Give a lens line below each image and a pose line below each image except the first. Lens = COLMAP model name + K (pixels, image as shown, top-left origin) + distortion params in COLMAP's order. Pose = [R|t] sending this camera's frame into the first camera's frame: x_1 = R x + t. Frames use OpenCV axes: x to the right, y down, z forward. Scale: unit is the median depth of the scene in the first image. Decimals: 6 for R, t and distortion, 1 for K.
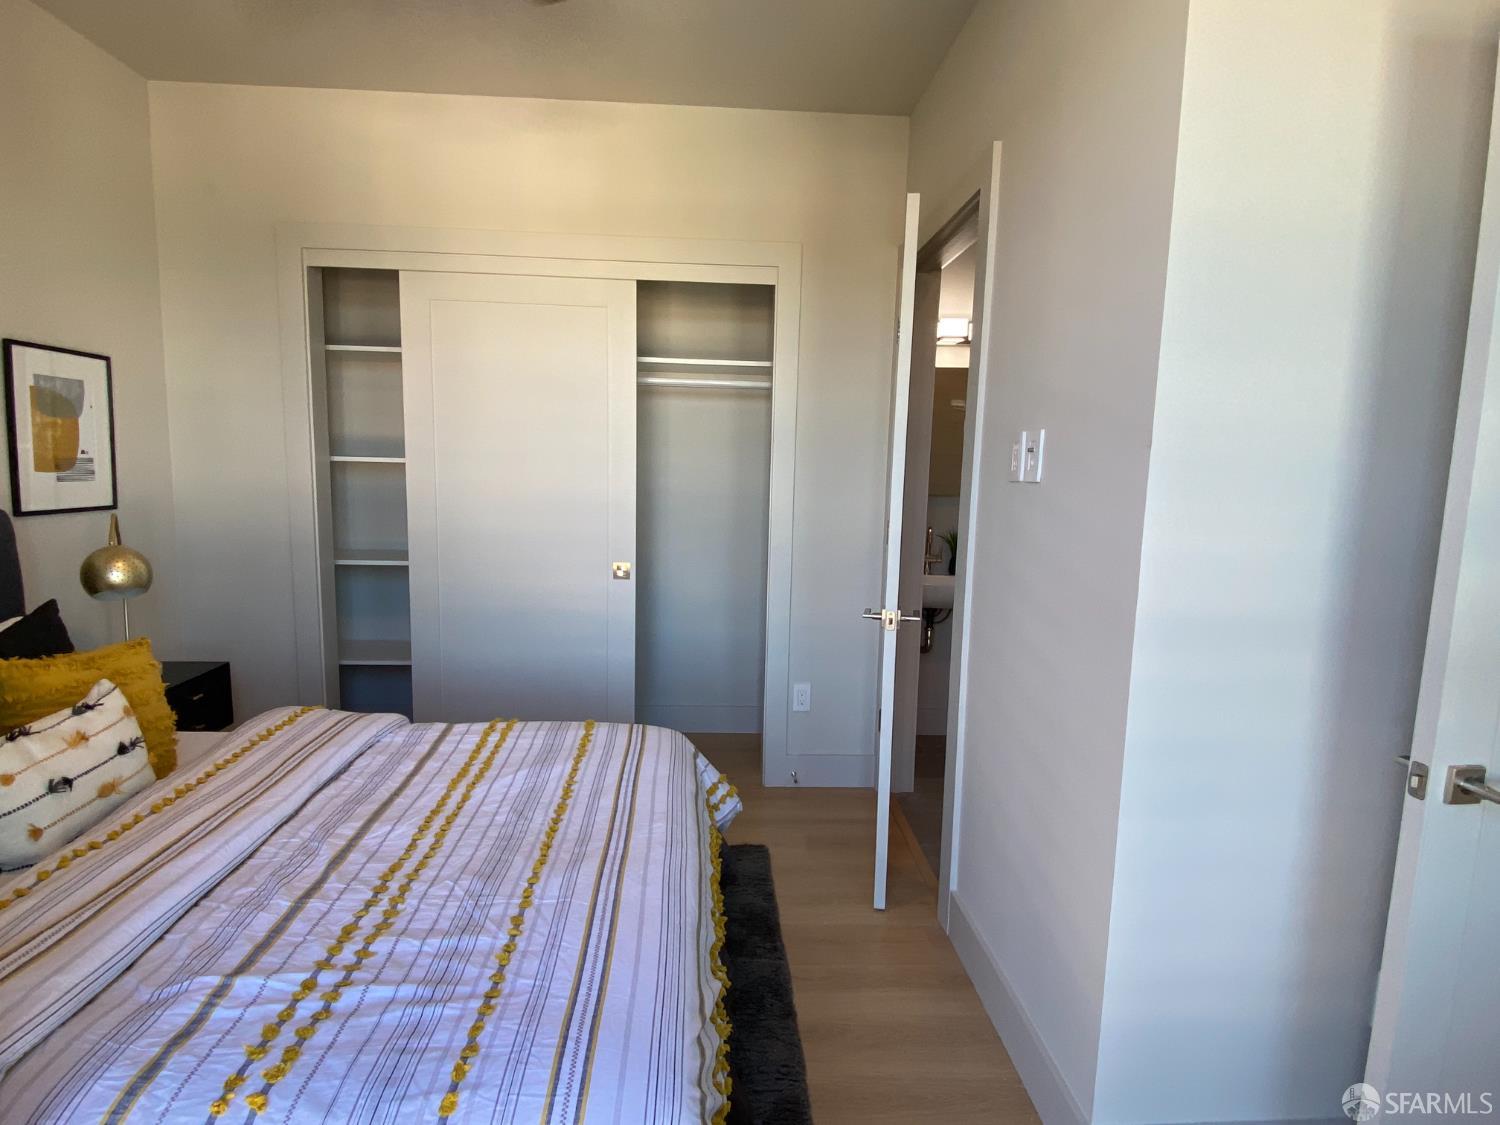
lens RADIAL K [[807.3, 0, 742.8], [0, 807.3, 565.5], [0, 0, 1]] dist [0.006258, 0.000173]
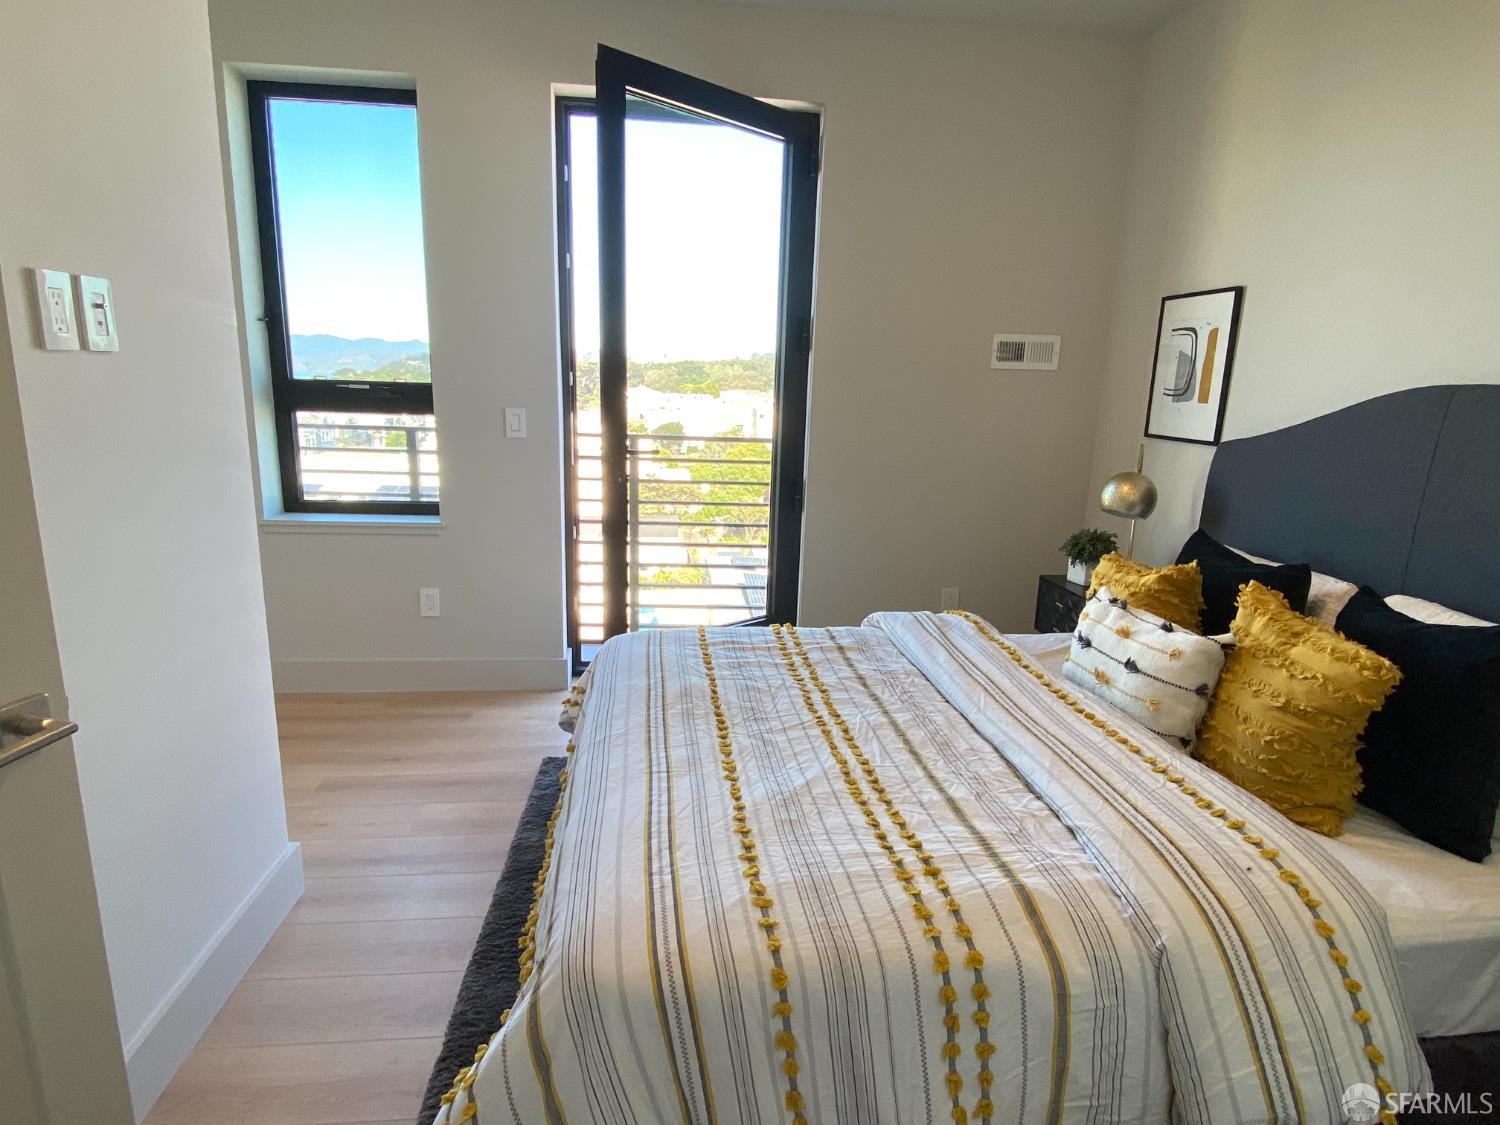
lens RADIAL K [[807.3, 0, 752.5], [0, 807.3, 551.0], [0, 0, 1]] dist [0.006258, 0.000173]
pose [[-0.996645, -0.033671, -0.074595, -0.172389], [-0.056689, 0.941404, 0.332482, -0.215523], [0.059029, 0.335595, -0.940155, 1.737717]]
